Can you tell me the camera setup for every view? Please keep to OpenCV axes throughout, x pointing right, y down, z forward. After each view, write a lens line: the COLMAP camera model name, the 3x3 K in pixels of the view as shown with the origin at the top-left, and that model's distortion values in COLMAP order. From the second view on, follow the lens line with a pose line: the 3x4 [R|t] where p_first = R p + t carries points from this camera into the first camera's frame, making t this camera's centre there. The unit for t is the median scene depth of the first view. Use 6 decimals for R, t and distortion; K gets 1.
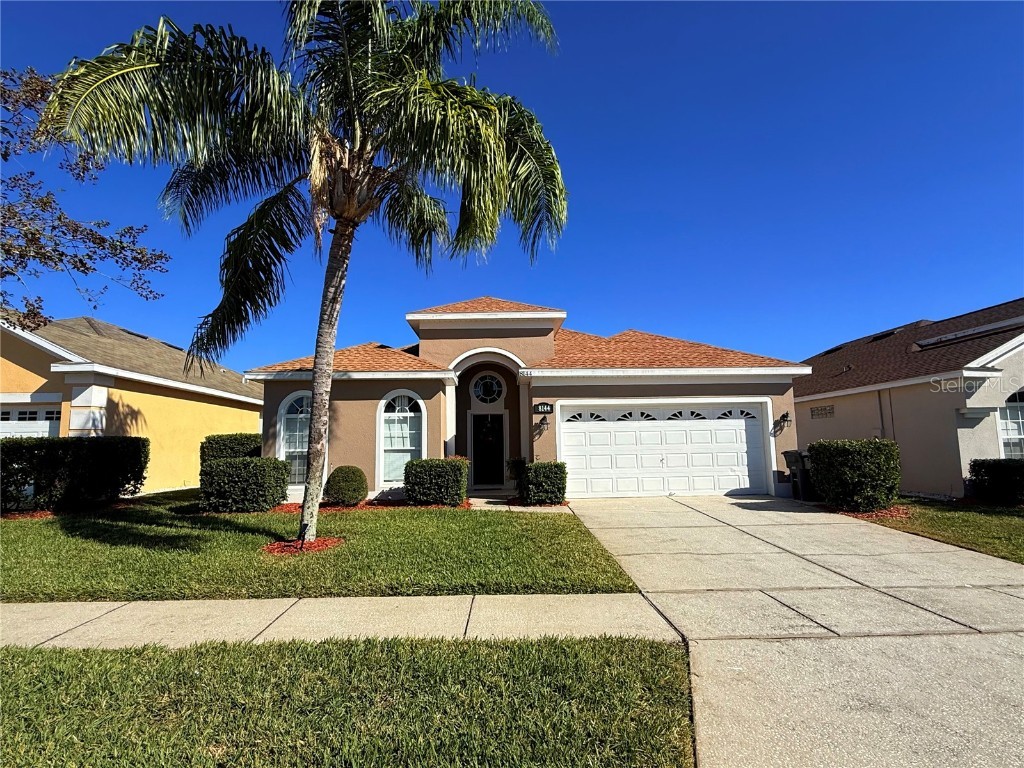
lens RADIAL K [[508.7, 0, 511.9], [0, 508.7, 383.3], [0, 0, 1]] dist [-0.001715, -0.000233]
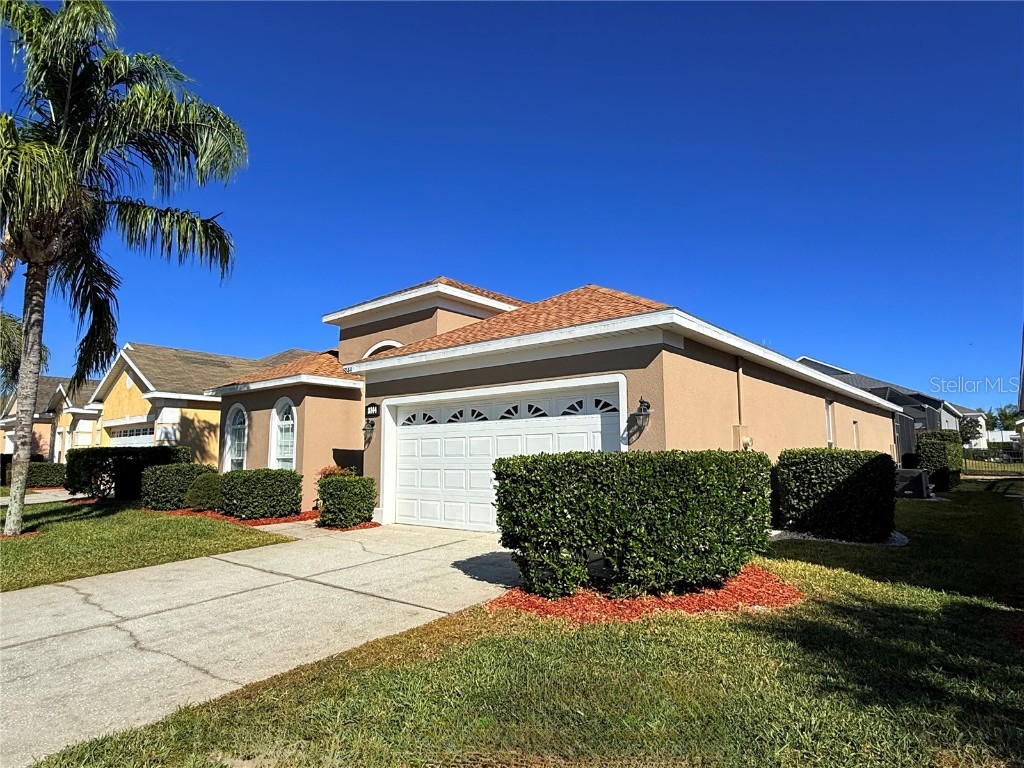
lens RADIAL K [[589.0, 0, 509.7], [0, 589.0, 386.6], [0, 0, 1]] dist [-0.001336, -0.000144]
pose [[0.744500, -0.068331, -0.664117, 0.848638], [0.079464, 0.996747, -0.013473, 0.040810], [0.662877, -0.042743, 0.747507, 0.436794]]
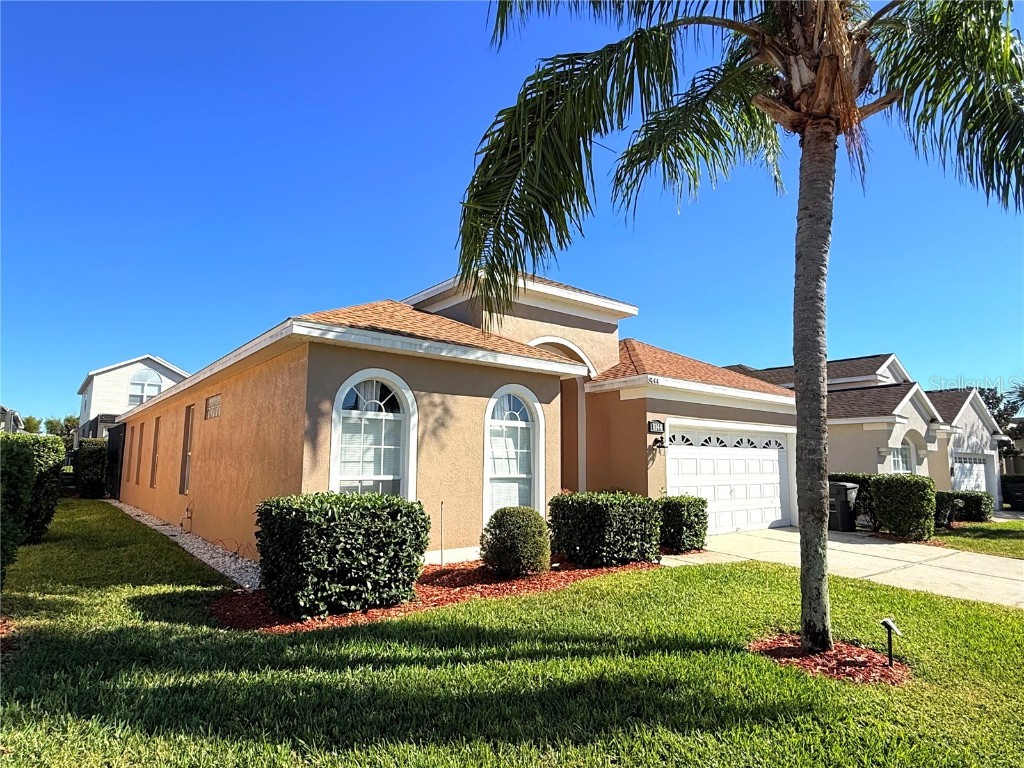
lens RADIAL K [[589.0, 0, 515.8], [0, 589.0, 386.5], [0, 0, 1]] dist [-0.001336, -0.000144]
pose [[0.798605, 0.100782, 0.593358, -0.652897], [-0.096709, 0.994558, -0.038766, 0.042949], [-0.594036, -0.026424, 0.804005, 0.394951]]
